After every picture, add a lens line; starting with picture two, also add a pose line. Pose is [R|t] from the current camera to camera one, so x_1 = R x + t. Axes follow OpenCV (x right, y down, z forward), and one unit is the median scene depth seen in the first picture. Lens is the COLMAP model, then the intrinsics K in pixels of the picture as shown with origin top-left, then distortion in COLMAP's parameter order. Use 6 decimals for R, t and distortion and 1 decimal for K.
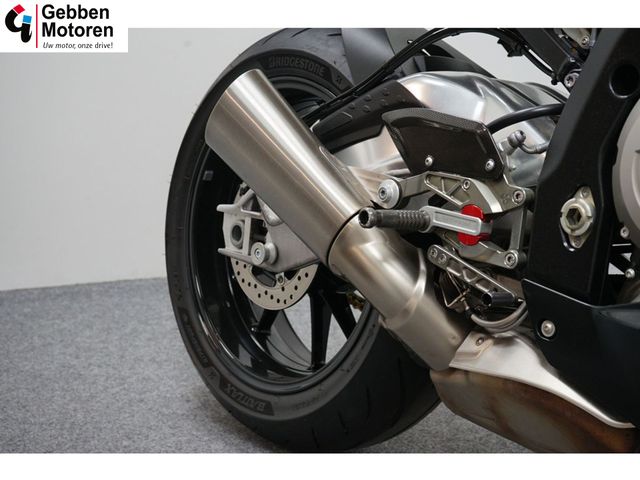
lens RADIAL K [[1140.2, 0, 320.0], [0, 1140.2, 240.0], [0, 0, 1]] dist [-0.031135, -0.055337]
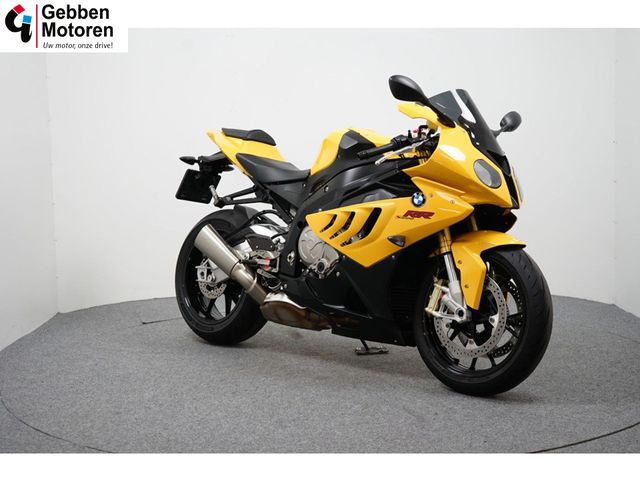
lens RADIAL K [[987.1, 0, 320.0], [0, 987.1, 240.0], [0, 0, 1]] dist [0.019779, 0.006463]
pose [[0.994697, -0.013518, 0.101957, -0.027529], [0.027334, 0.990420, -0.135352, 0.331264], [-0.099150, 0.137421, 0.985538, -2.095492]]
